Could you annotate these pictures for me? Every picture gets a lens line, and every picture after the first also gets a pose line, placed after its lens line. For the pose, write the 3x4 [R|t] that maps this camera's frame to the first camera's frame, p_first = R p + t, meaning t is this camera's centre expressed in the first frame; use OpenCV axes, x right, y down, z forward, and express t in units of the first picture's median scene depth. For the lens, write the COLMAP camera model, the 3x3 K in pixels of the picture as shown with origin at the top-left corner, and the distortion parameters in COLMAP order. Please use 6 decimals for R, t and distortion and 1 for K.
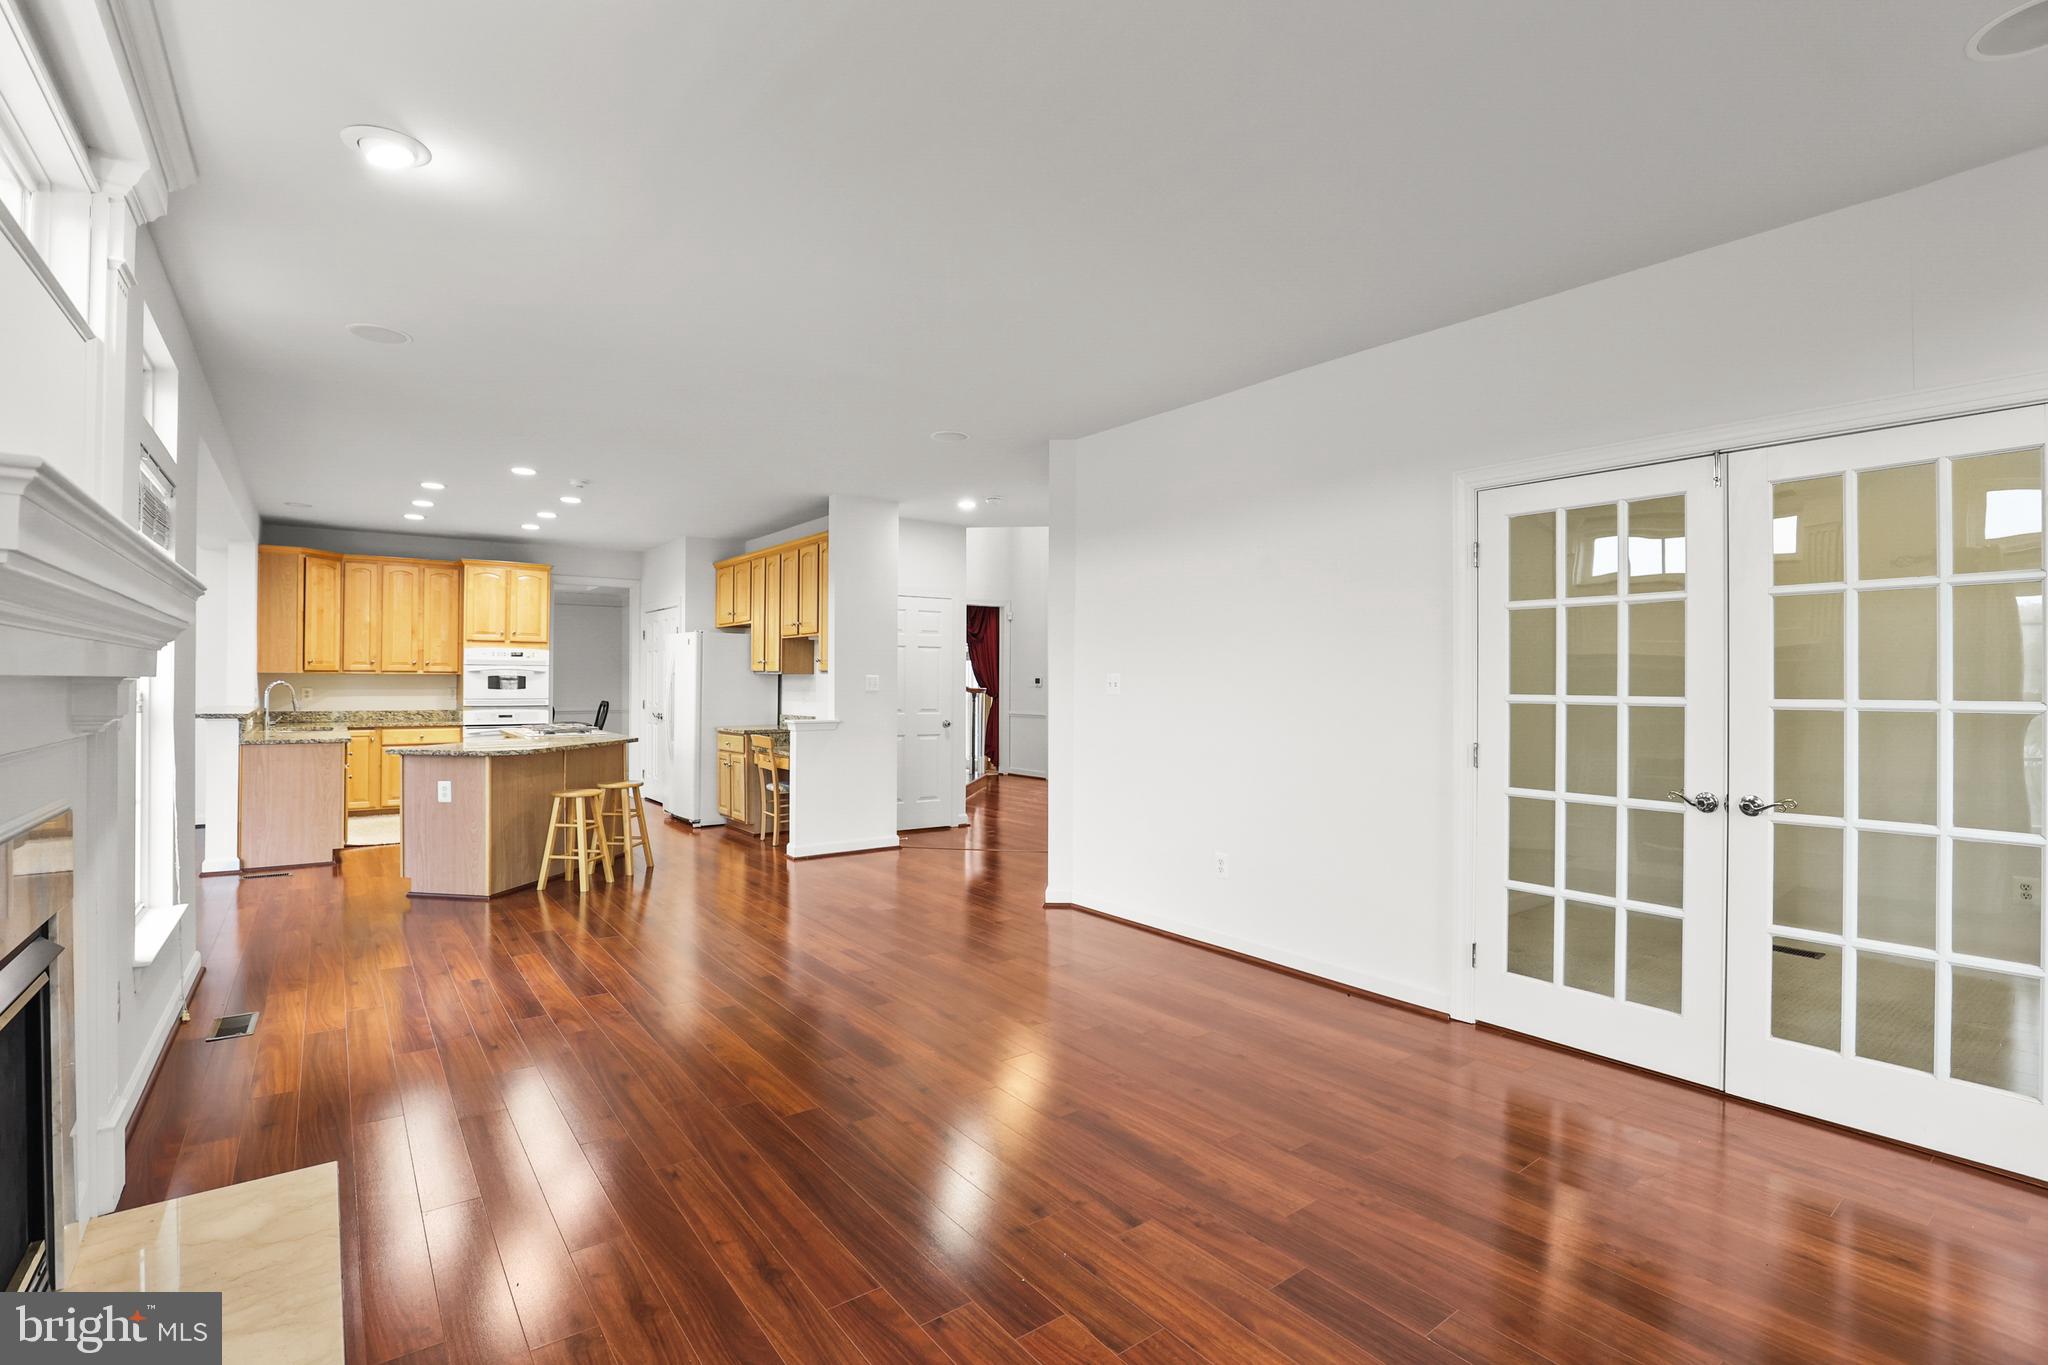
lens RADIAL K [[936.9, 0, 1011.3], [0, 936.9, 675.7], [0, 0, 1]] dist [-0.032903, 0.009247]
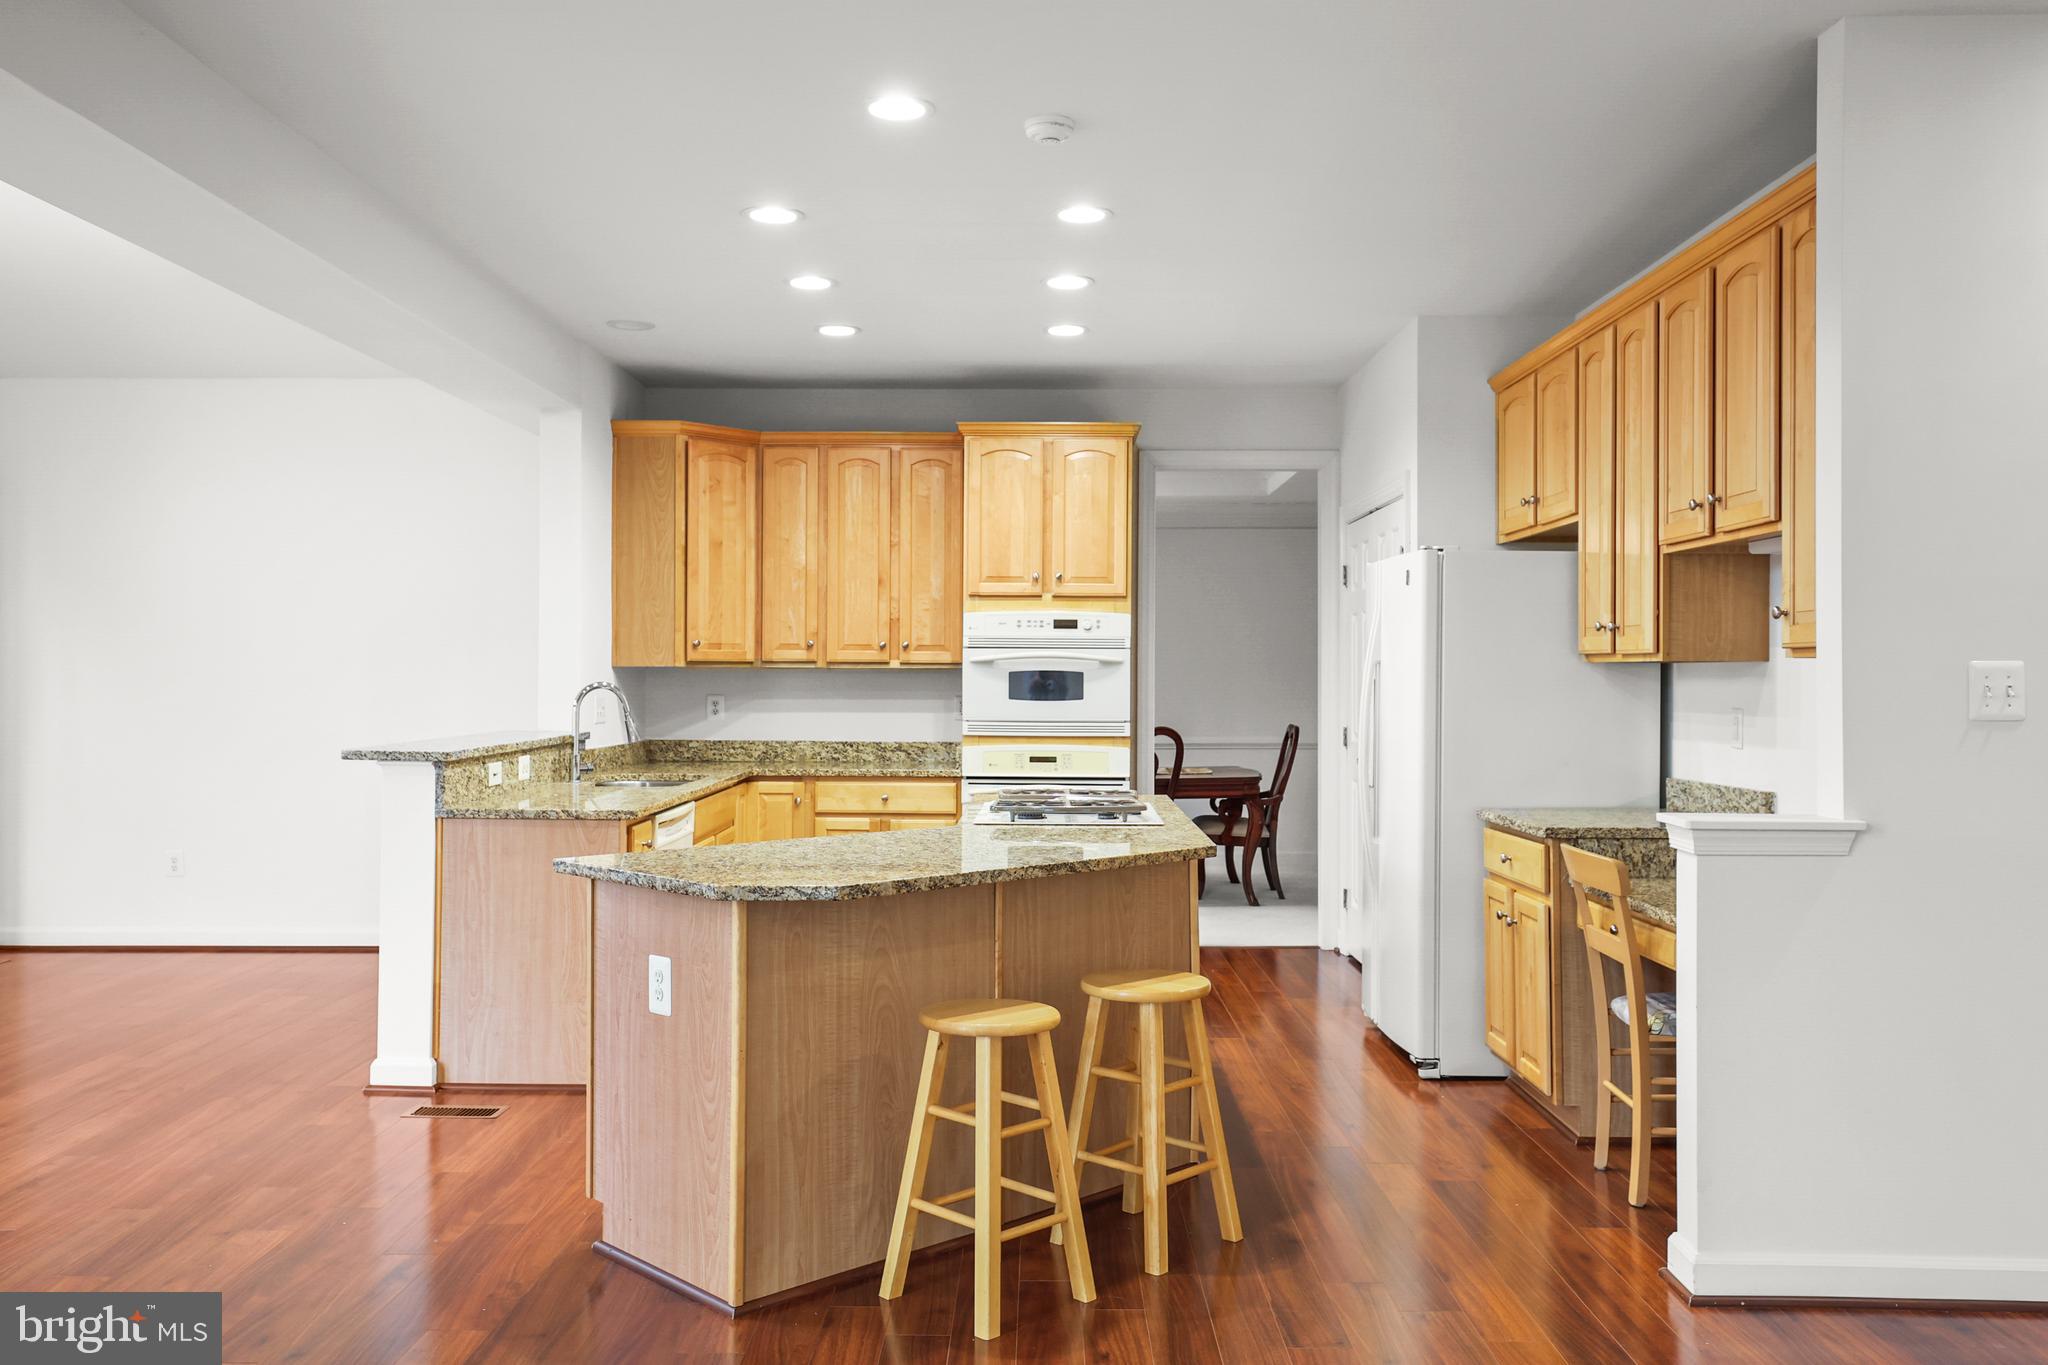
lens RADIAL K [[1608.1, 0, 1019.5], [0, 1608.1, 665.9], [0, 0, 1]] dist [0.000076, 0.001720]
pose [[0.795089, -0.006771, -0.606455, -0.078825], [0.003484, 0.999972, -0.006596, 0.003050], [0.606483, 0.003132, 0.795091, 0.396282]]
